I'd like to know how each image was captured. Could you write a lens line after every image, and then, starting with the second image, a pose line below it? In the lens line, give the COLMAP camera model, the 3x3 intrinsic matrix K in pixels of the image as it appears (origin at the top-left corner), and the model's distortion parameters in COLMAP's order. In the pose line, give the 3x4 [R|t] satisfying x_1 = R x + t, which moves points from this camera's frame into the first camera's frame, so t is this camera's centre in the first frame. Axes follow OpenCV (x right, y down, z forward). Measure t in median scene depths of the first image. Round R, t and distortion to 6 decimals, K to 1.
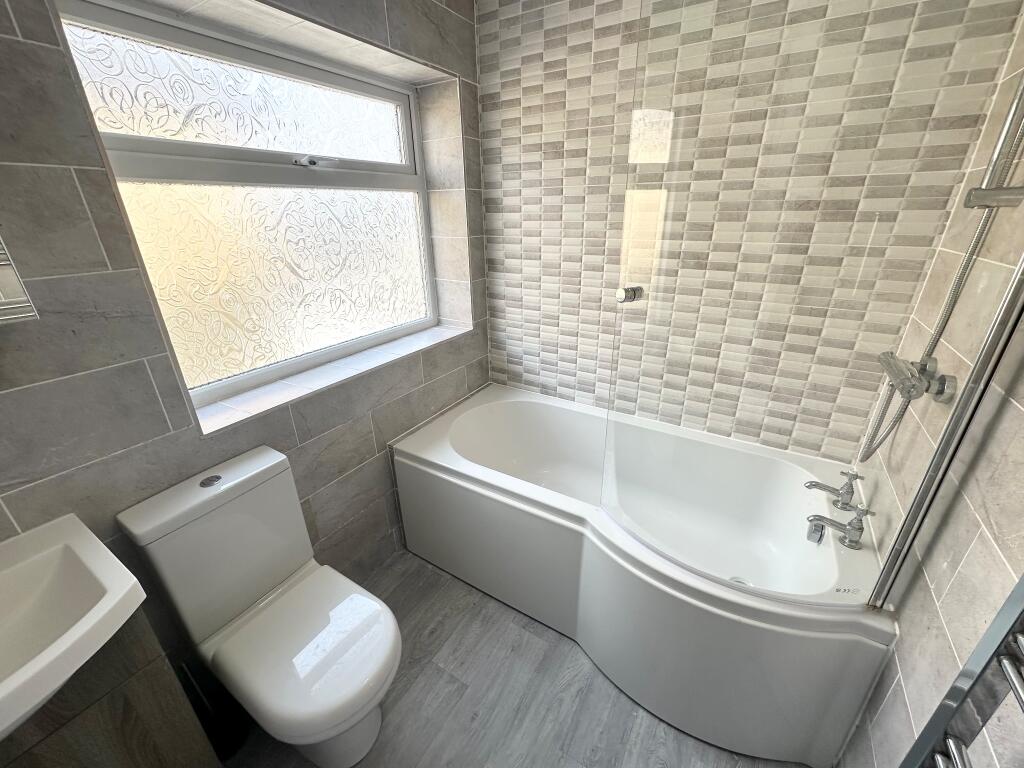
lens RADIAL K [[409.7, 0, 516.9], [0, 409.7, 385.7], [0, 0, 1]] dist [-0.000958, 0.000339]
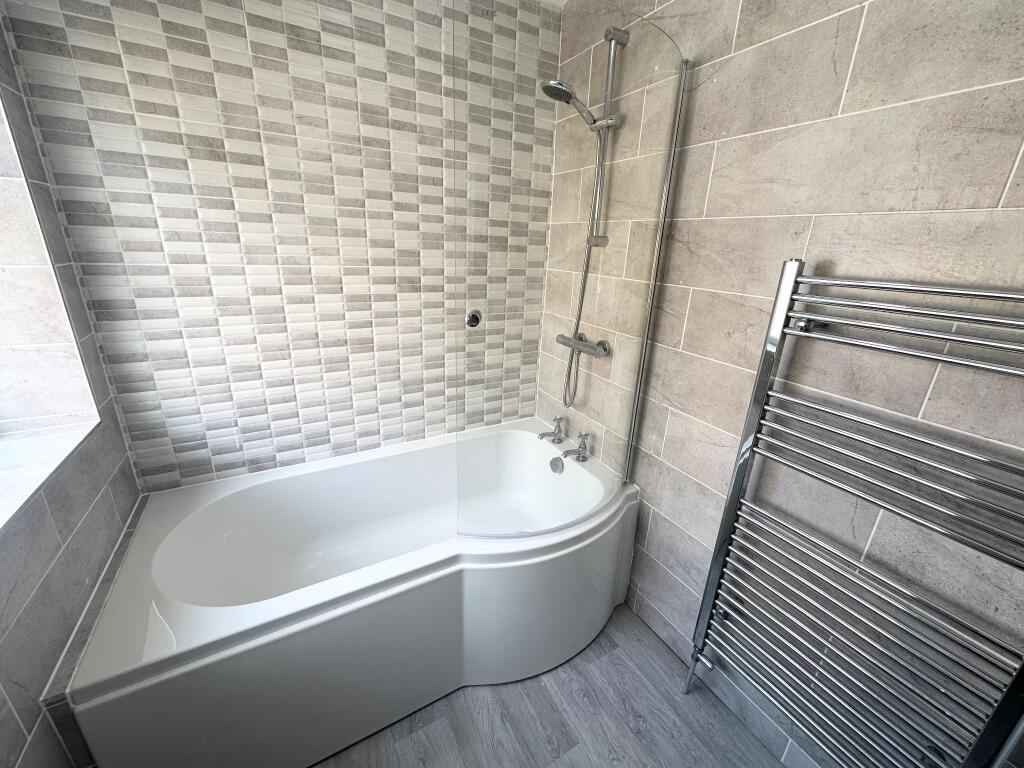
lens RADIAL K [[409.7, 0, 518.5], [0, 409.7, 383.3], [0, 0, 1]] dist [-0.000958, 0.000339]
pose [[0.480803, -0.256736, 0.838400, -0.356568], [0.299256, 0.946809, 0.118316, -0.095182], [-0.824181, 0.194010, 0.532058, 0.229231]]
